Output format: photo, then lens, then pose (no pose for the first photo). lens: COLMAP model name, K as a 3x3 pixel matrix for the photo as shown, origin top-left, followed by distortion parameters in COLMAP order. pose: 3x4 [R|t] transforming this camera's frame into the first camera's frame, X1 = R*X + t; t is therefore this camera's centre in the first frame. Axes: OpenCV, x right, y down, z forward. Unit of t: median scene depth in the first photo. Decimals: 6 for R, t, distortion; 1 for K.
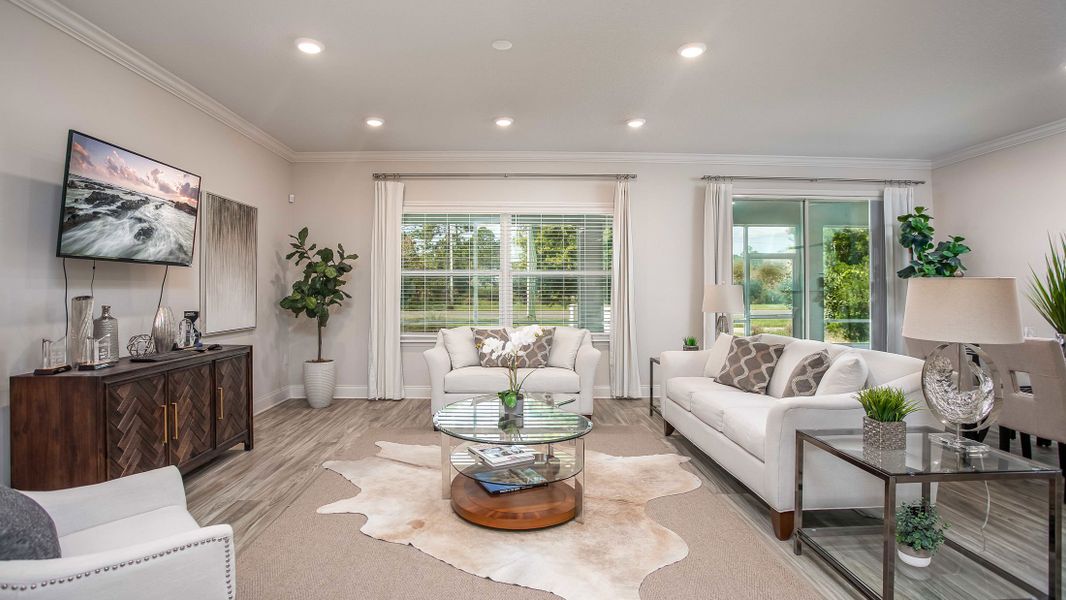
lens RADIAL K [[519.0, 0, 525.2], [0, 519.0, 294.8], [0, 0, 1]] dist [-0.059595, 0.001842]
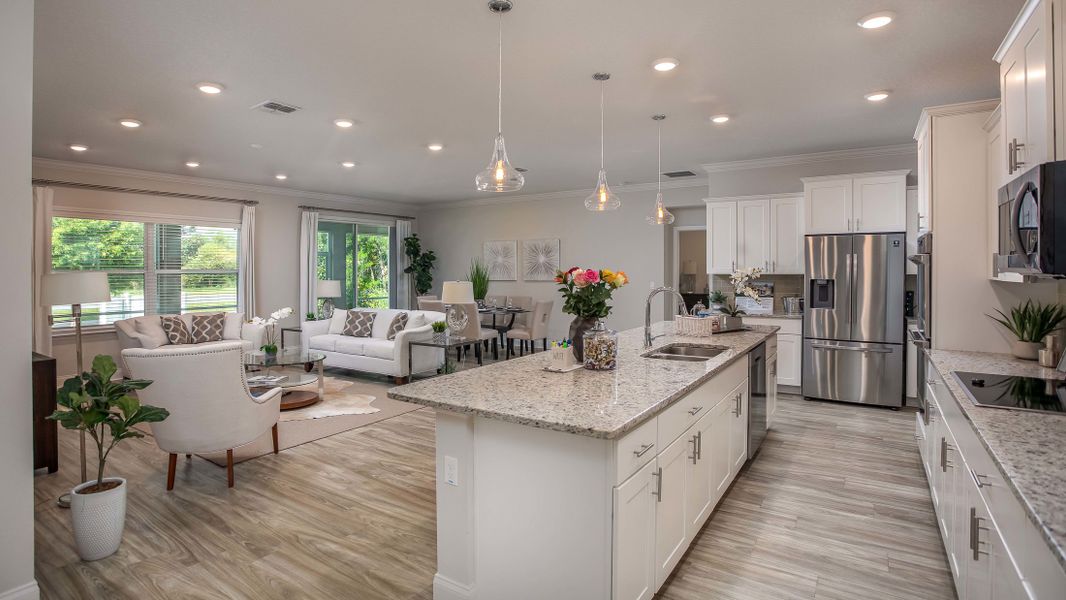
lens RADIAL K [[519.0, 0, 520.3], [0, 519.0, 273.1], [0, 0, 1]] dist [-0.059595, 0.001842]
pose [[0.582909, -0.007435, 0.812504, -0.791664], [0.007762, 0.999963, 0.003582, -0.056749], [-0.812501, 0.004218, 0.582945, -0.626118]]
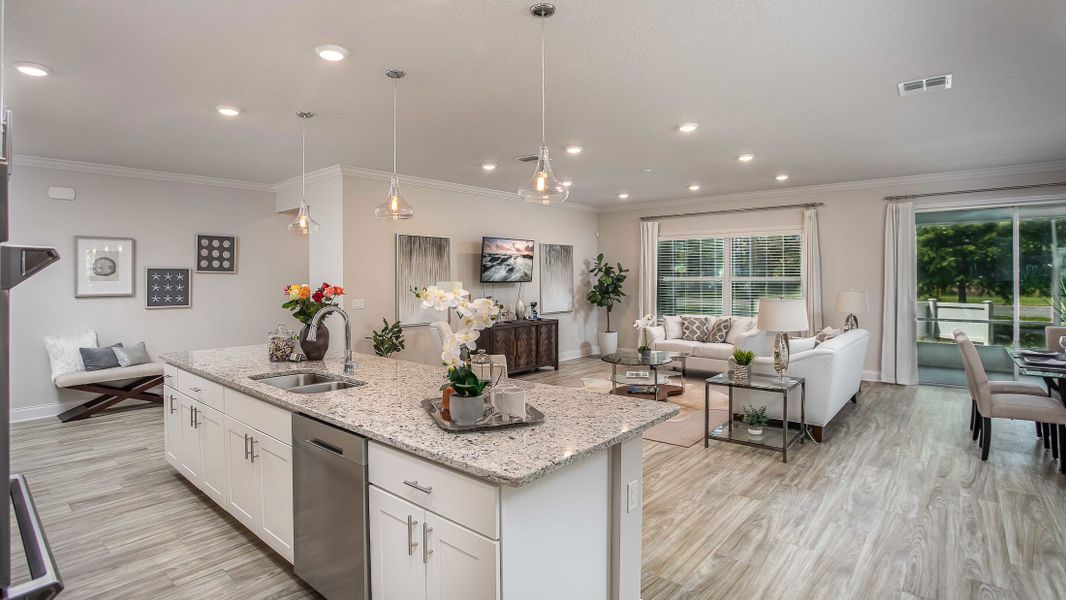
lens RADIAL K [[519.0, 0, 522.5], [0, 519.0, 284.6], [0, 0, 1]] dist [-0.059595, 0.001842]
pose [[0.745441, 0.003604, -0.666562, 0.790591], [-0.000751, 0.999989, 0.004567, -0.053336], [0.666571, -0.002904, 0.745436, -0.687667]]
